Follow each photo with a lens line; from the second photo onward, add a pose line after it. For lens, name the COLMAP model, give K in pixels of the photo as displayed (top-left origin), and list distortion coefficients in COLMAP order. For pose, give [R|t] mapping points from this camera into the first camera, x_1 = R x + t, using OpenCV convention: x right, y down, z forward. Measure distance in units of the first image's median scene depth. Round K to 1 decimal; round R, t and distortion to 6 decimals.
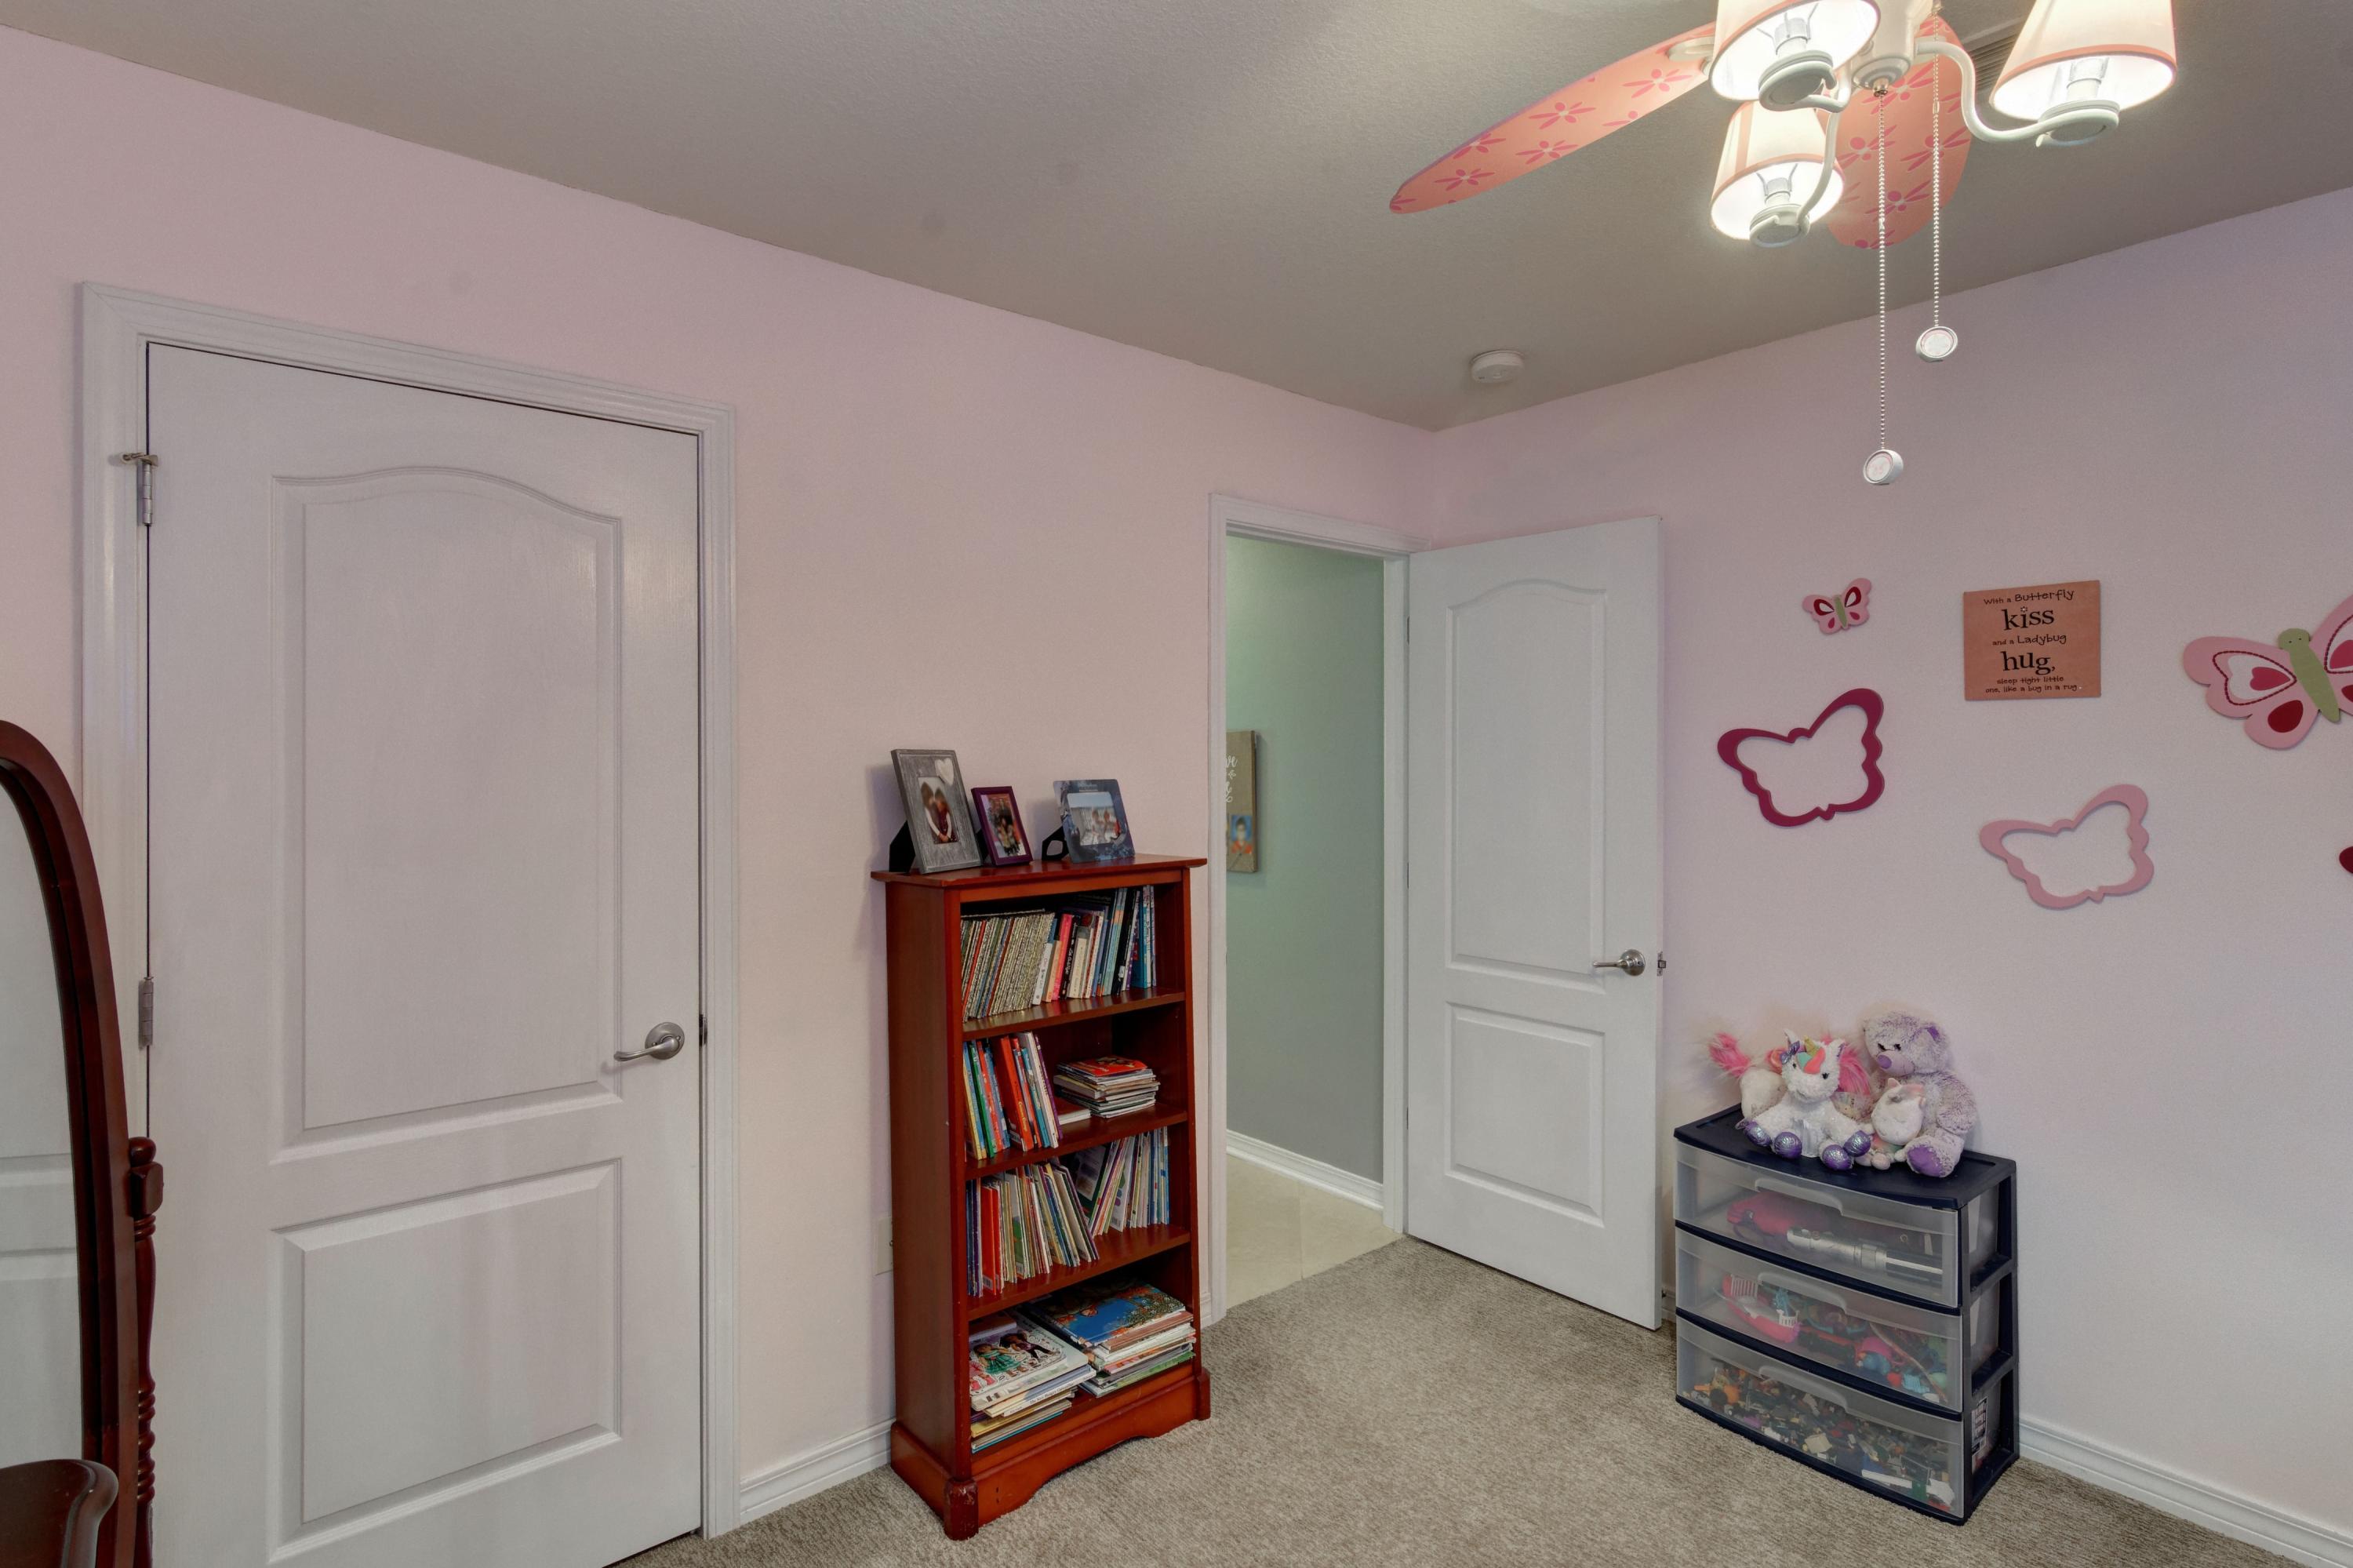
lens RADIAL K [[1160.0, 0, 1193.6], [0, 1160.0, 778.7], [0, 0, 1]] dist [0.000306, -0.000524]
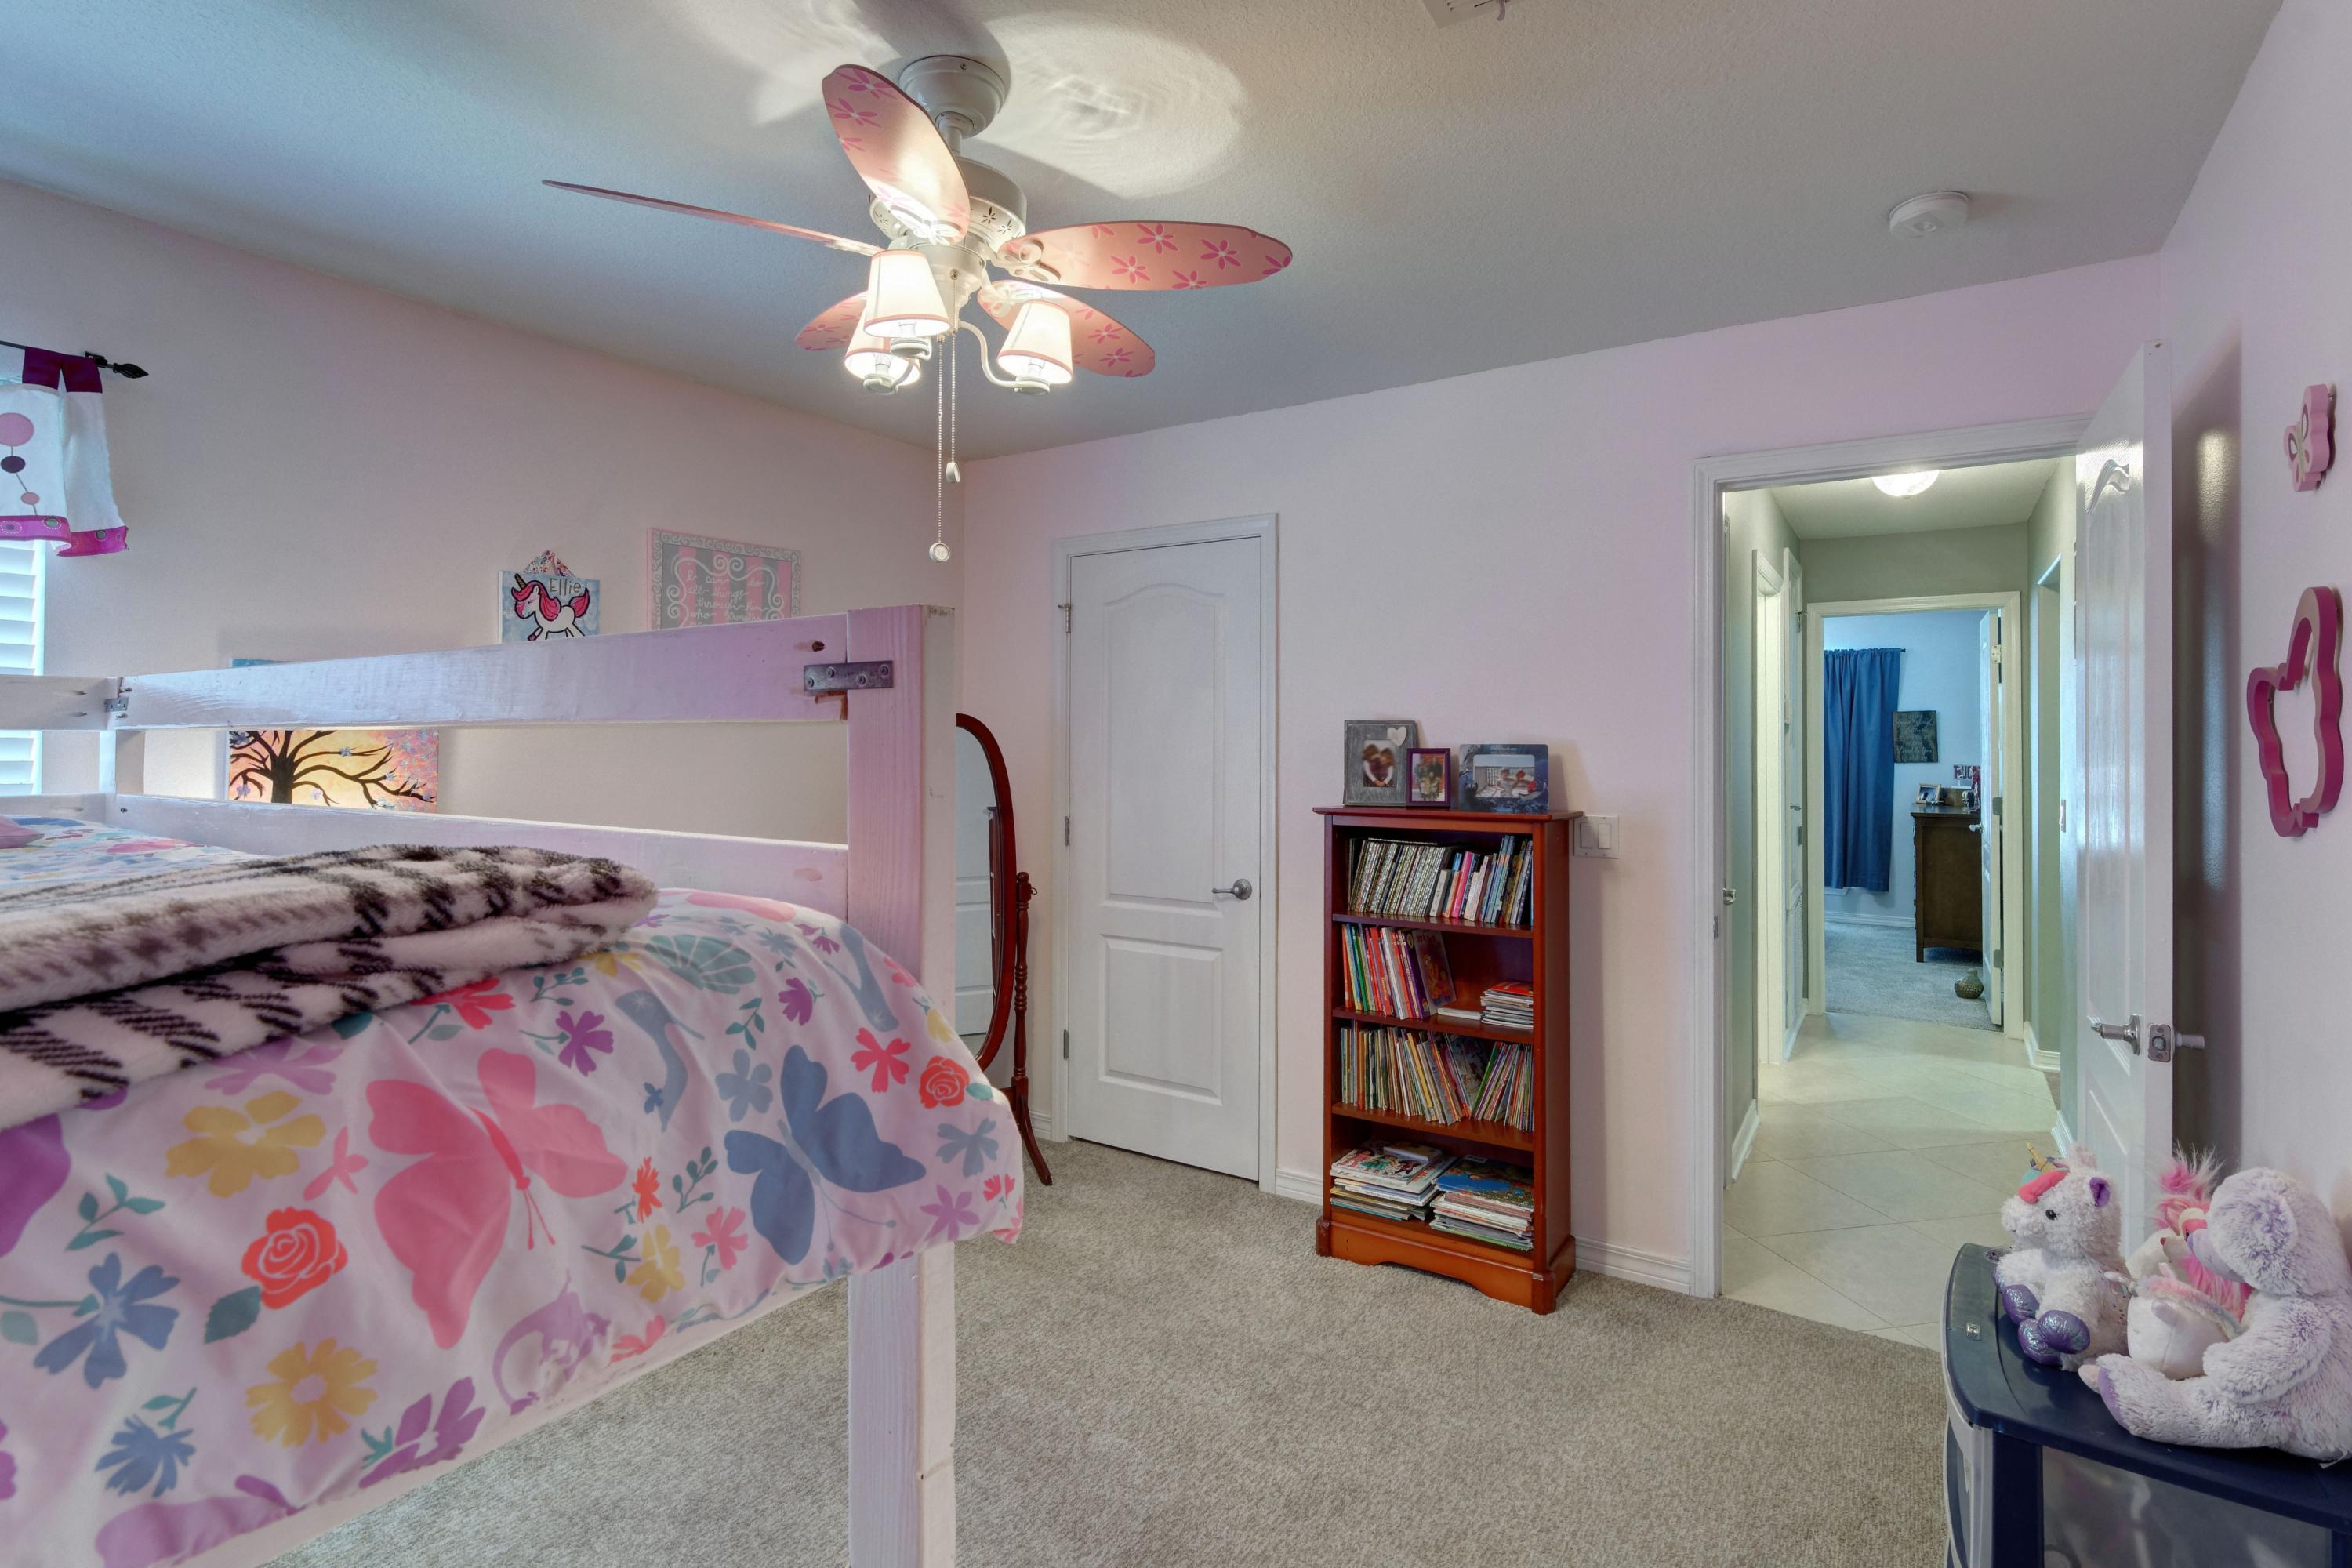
lens RADIAL K [[1142.2, 0, 1179.7], [0, 1142.2, 729.1], [0, 0, 1]] dist [0.001767, -0.000545]
pose [[0.287061, 0.002756, -0.957908, 0.998357], [-0.008828, 0.999961, 0.000232, -0.012527], [0.957872, 0.008390, 0.287074, 0.355616]]
